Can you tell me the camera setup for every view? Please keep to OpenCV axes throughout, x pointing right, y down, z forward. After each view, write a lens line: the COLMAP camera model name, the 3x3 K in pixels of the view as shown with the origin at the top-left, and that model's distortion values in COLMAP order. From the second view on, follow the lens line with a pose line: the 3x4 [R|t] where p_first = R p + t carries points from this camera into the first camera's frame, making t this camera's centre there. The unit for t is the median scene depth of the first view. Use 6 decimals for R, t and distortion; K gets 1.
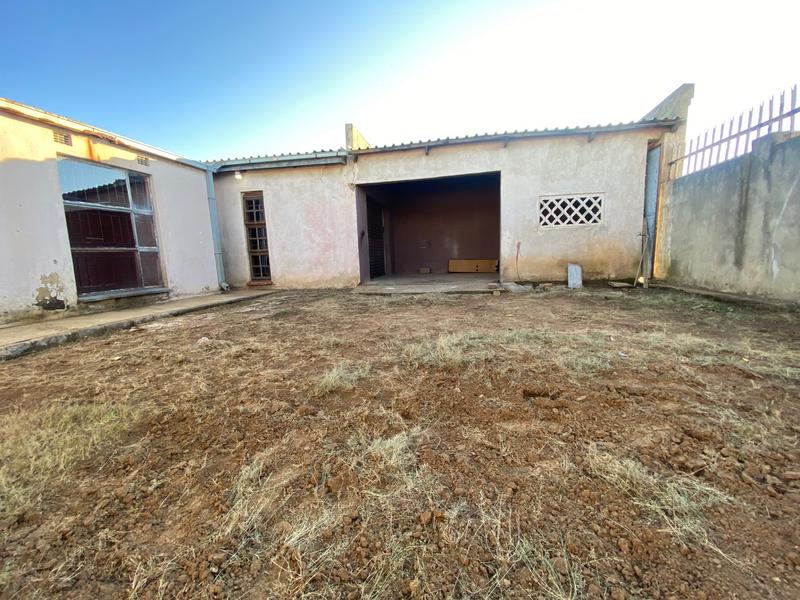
lens RADIAL K [[319.3, 0, 400.0], [0, 319.3, 300.0], [0, 0, 1]] dist [0.022616, -0.023301]
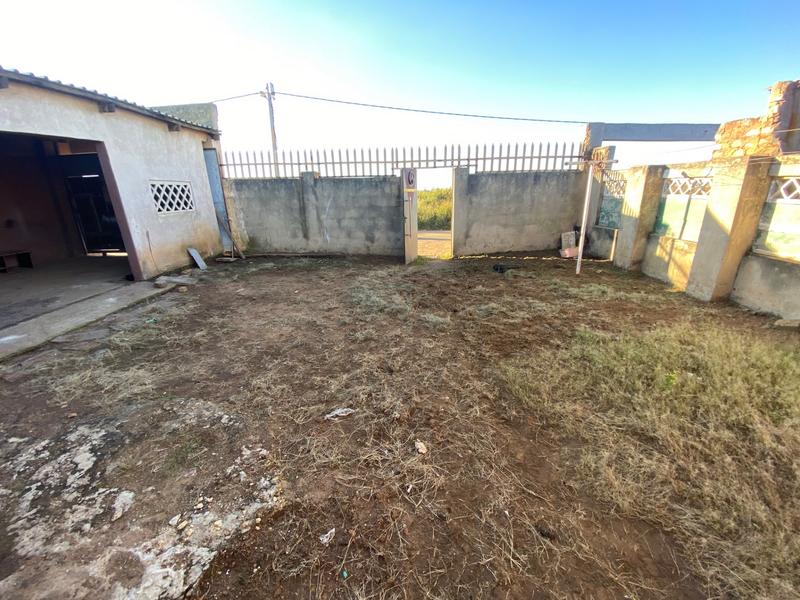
lens RADIAL K [[319.3, 0, 400.0], [0, 319.3, 300.0], [0, 0, 1]] dist [0.022616, -0.023301]
pose [[-0.144931, -0.281424, 0.948576, -0.817619], [0.157137, 0.939984, 0.302884, -0.212323], [-0.976884, 0.192954, -0.092011, 0.579055]]
